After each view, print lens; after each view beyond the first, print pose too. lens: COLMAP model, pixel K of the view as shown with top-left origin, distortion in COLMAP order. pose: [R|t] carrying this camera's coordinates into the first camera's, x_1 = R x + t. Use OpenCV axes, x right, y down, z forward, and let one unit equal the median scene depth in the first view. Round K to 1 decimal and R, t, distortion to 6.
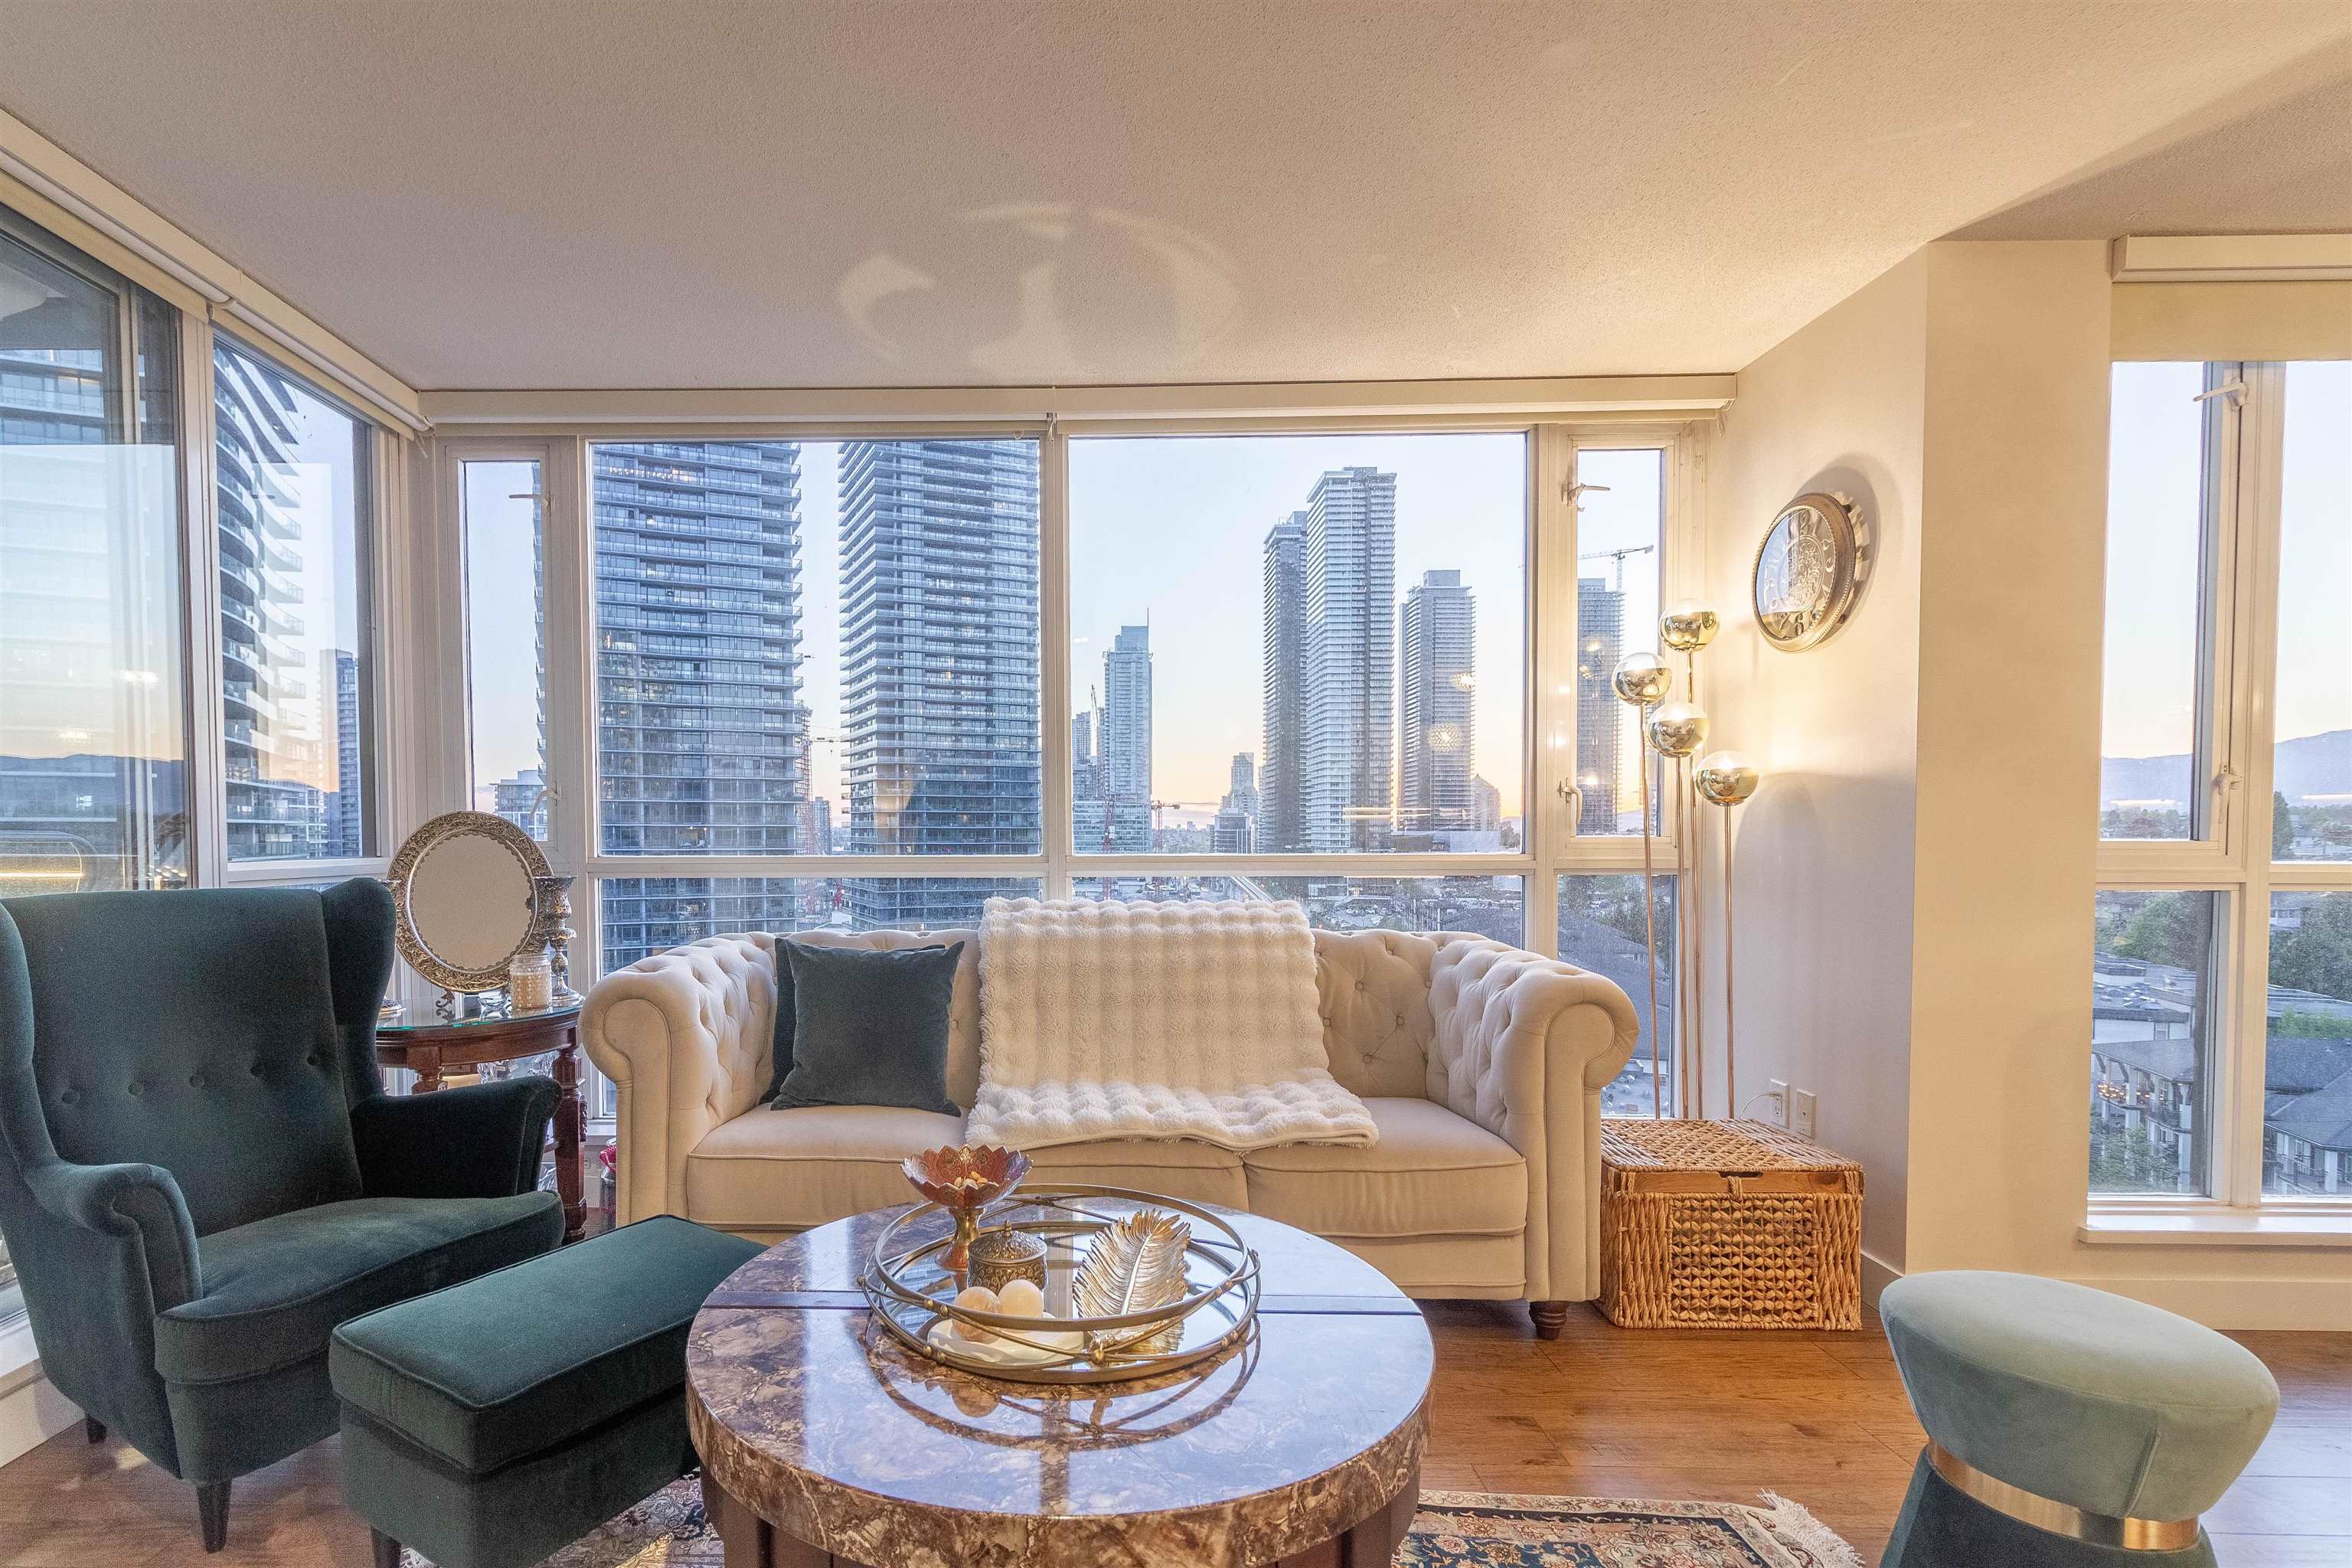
lens RADIAL K [[1129.2, 0, 1056.5], [0, 1129.2, 860.5], [0, 0, 1]] dist [0.003510, -0.000158]
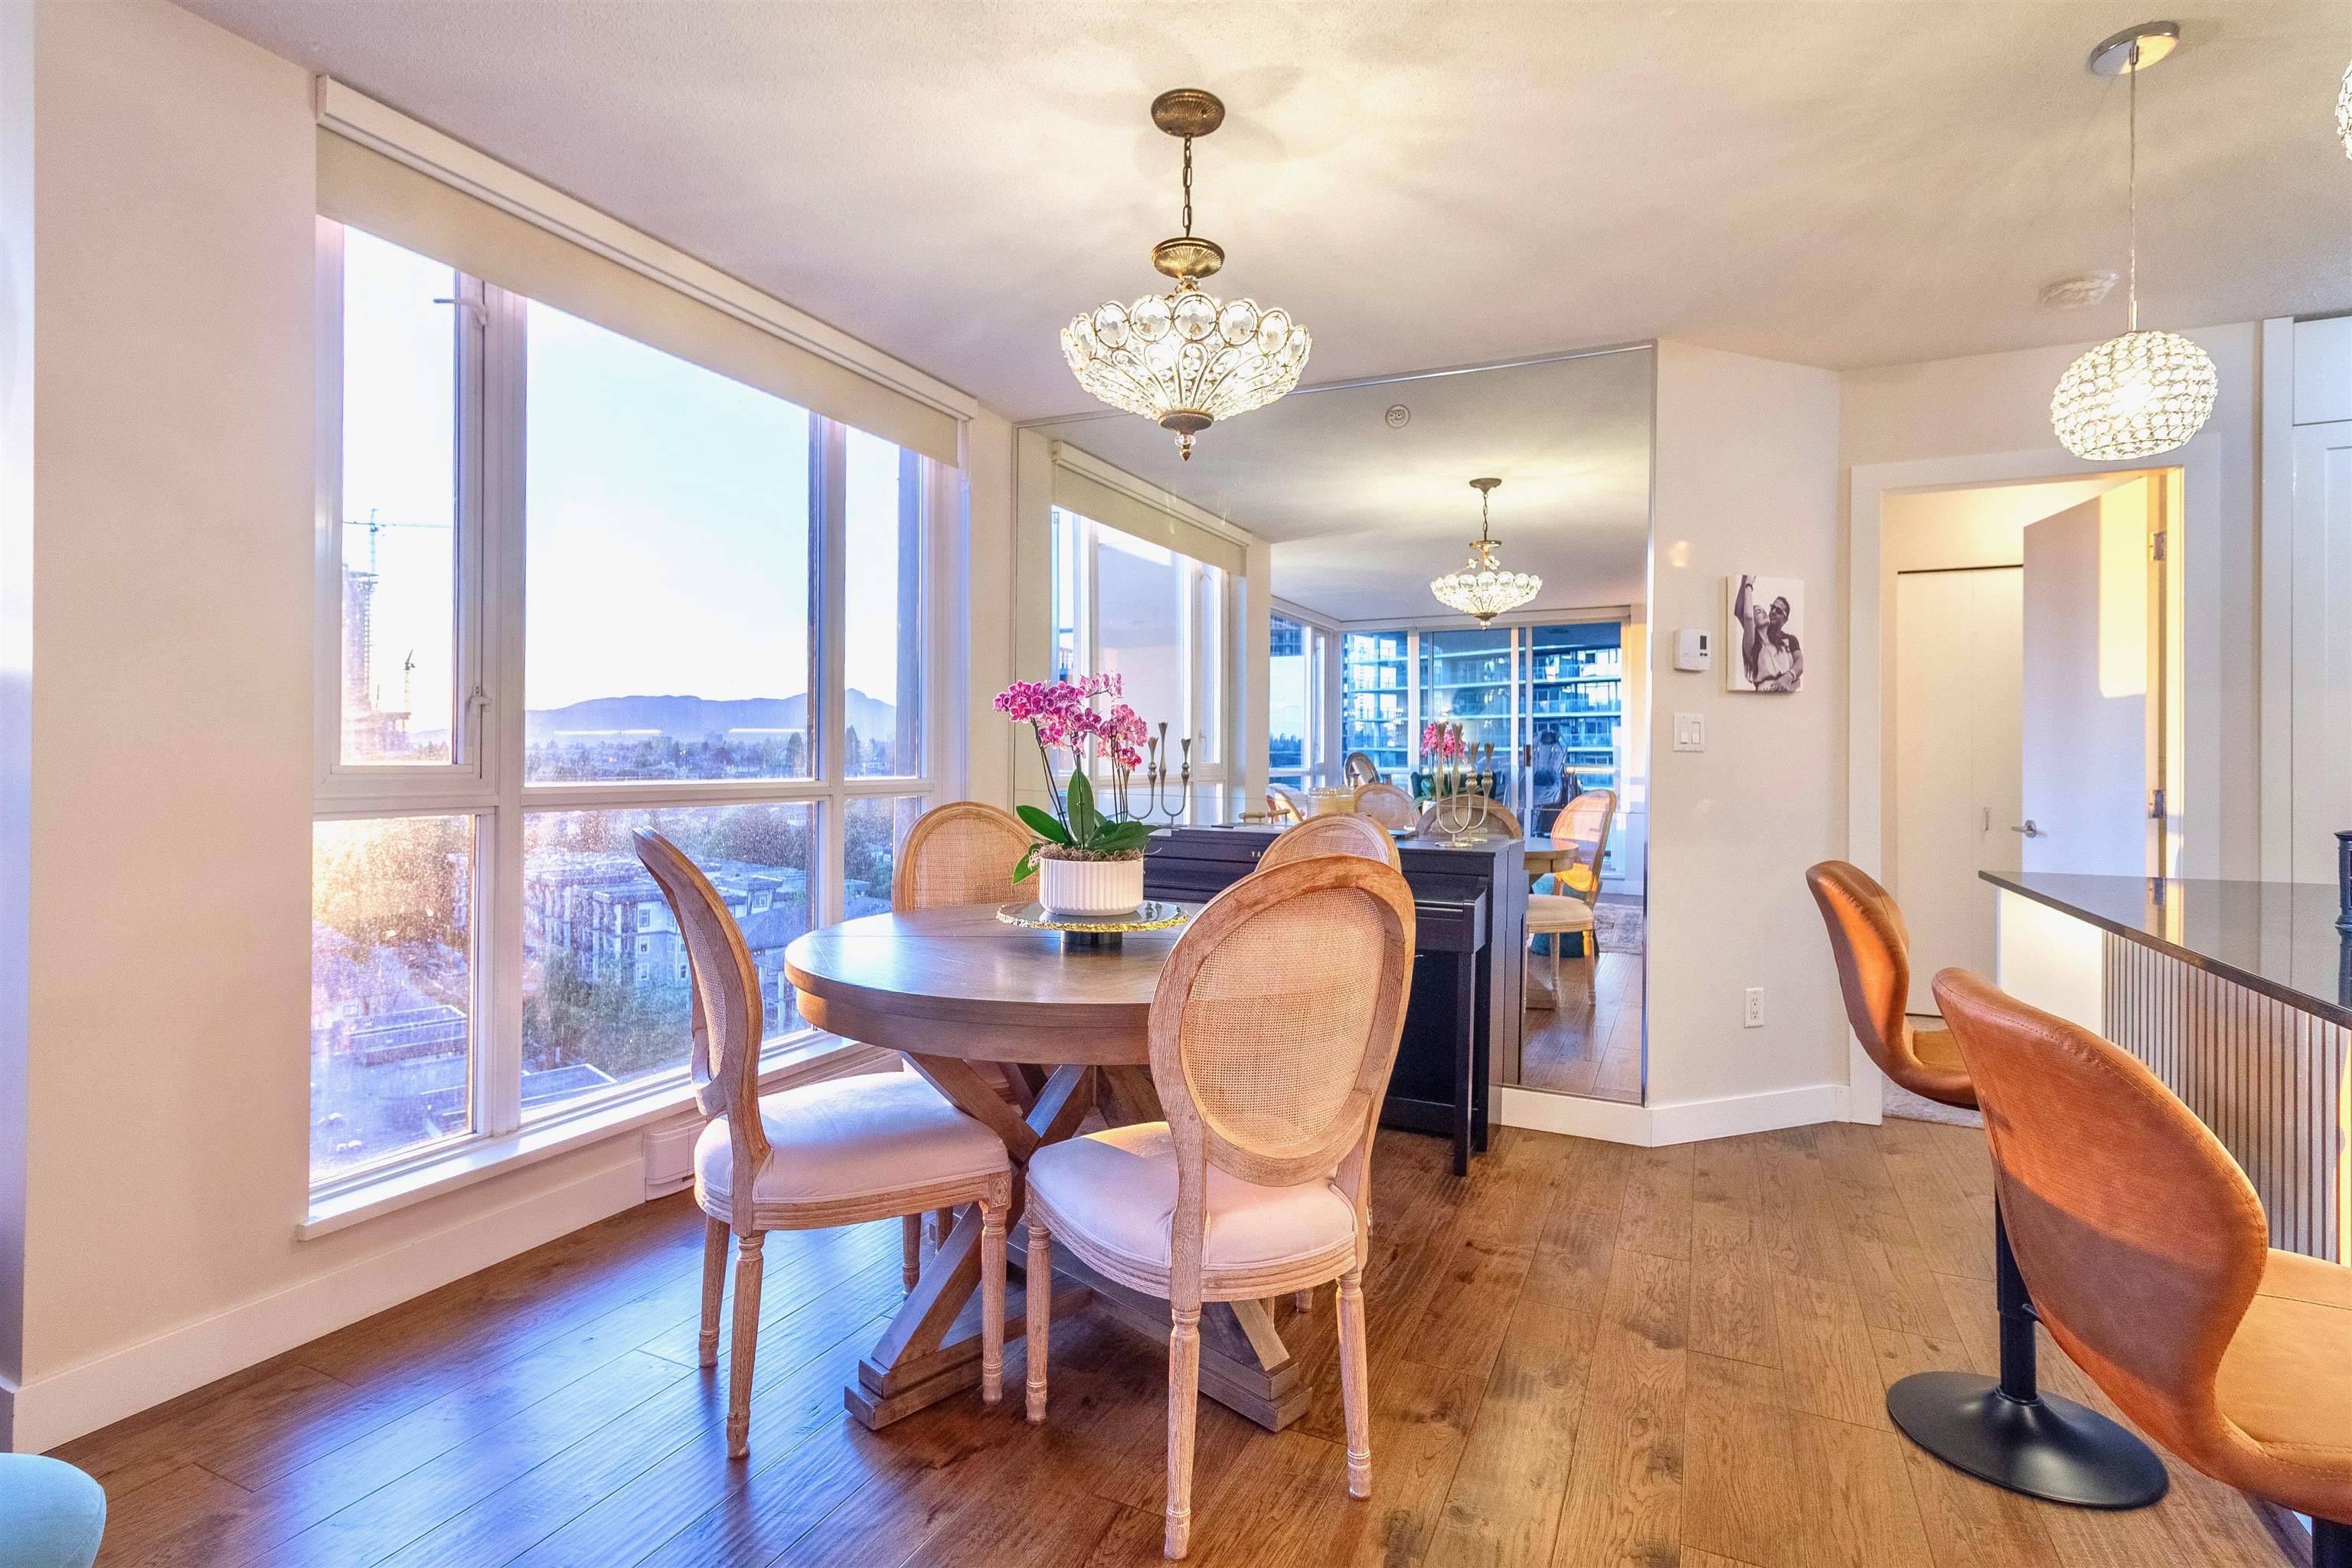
lens RADIAL K [[1140.4, 0, 1177.2], [0, 1140.4, 751.3], [0, 0, 1]] dist [0.003517, 0.000696]
pose [[0.404200, 0.008004, 0.914636, 0.382397], [0.018689, 0.999681, -0.017007, -0.000557], [-0.914480, 0.023968, 0.403921, 0.052174]]
